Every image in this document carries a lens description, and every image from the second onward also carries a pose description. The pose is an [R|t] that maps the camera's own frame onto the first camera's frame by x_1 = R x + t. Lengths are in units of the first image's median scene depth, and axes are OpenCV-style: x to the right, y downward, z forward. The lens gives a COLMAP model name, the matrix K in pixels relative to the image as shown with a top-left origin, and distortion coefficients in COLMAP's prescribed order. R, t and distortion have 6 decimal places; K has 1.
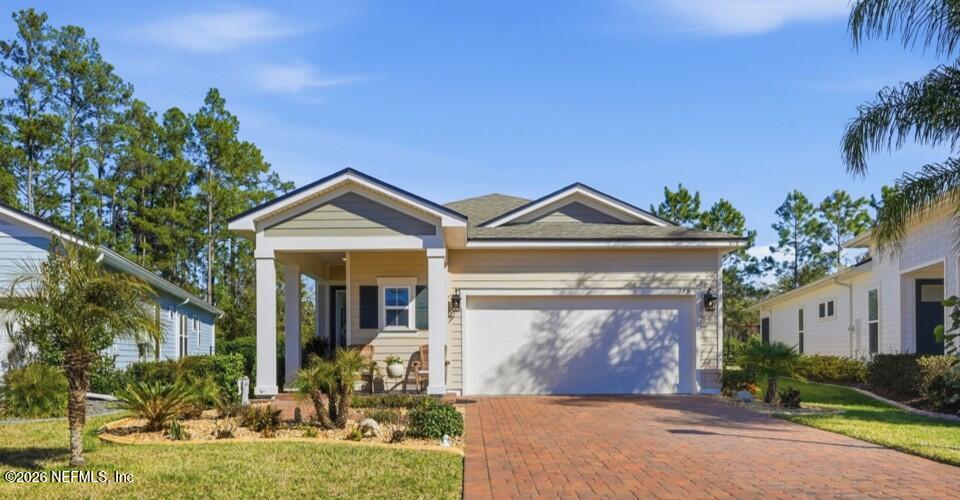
lens RADIAL K [[711.7, 0, 450.3], [0, 711.7, 355.5], [0, 0, 1]] dist [-0.009182, 0.015776]
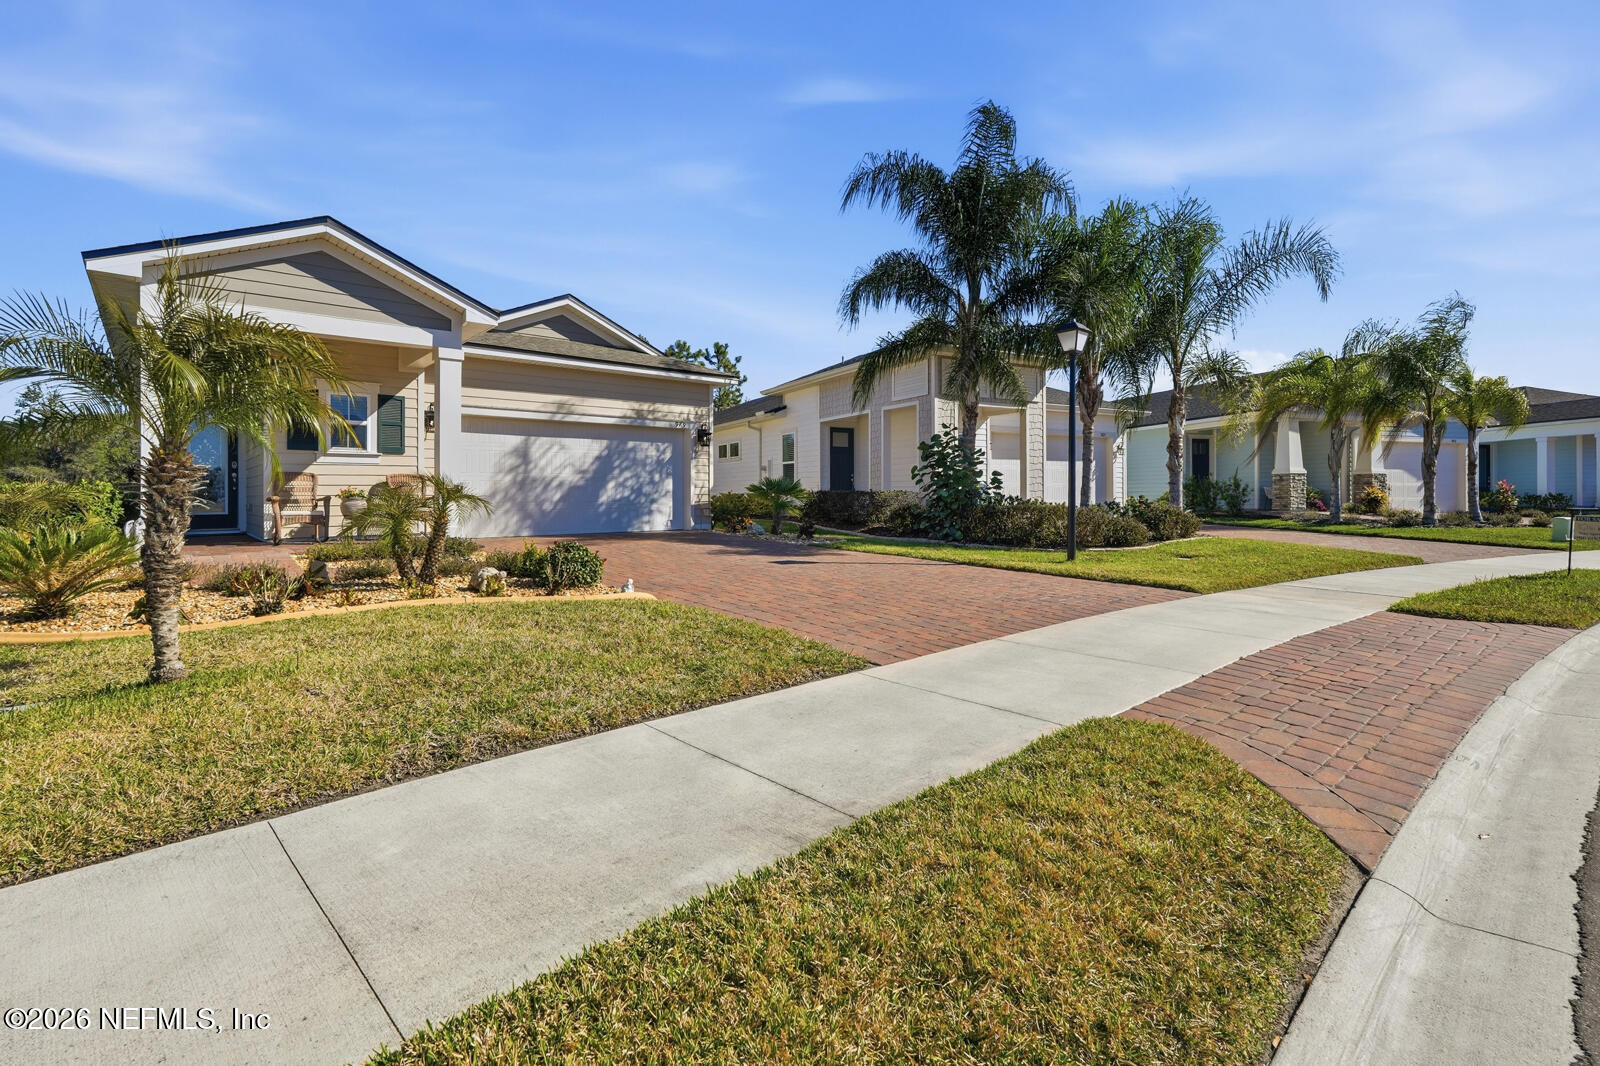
lens RADIAL K [[754.9, 0, 798.2], [0, 754.9, 497.5], [0, 0, 1]] dist [0.000606, 0.000066]
pose [[0.746490, -0.001255, 0.665395, -0.241347], [0.001216, 0.999999, 0.000521, 0.009191], [-0.665395, 0.000420, 0.746491, 0.118920]]
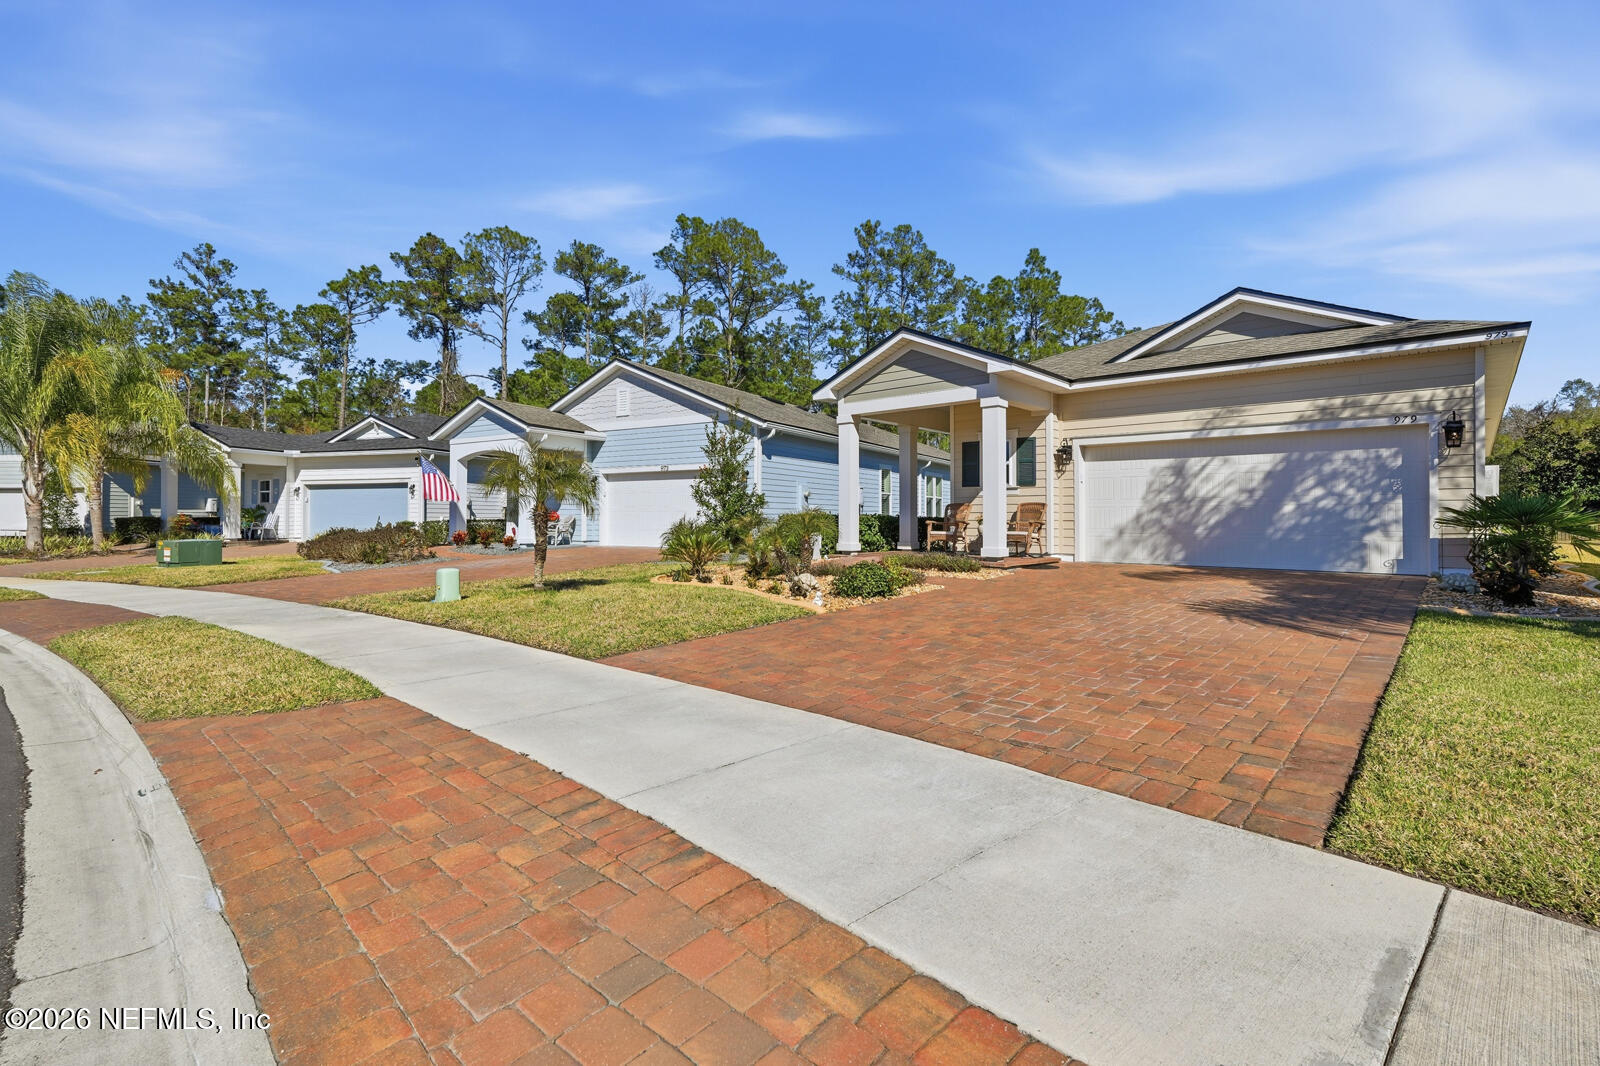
lens RADIAL K [[718.1, 0, 817.1], [0, 718.1, 525.6], [0, 0, 1]] dist [-0.004502, 0.000219]
pose [[0.757265, 0.010777, -0.653018, 0.355923], [-0.002611, 0.999906, 0.013474, 0.002584], [0.653102, -0.008499, 0.757222, 0.127971]]
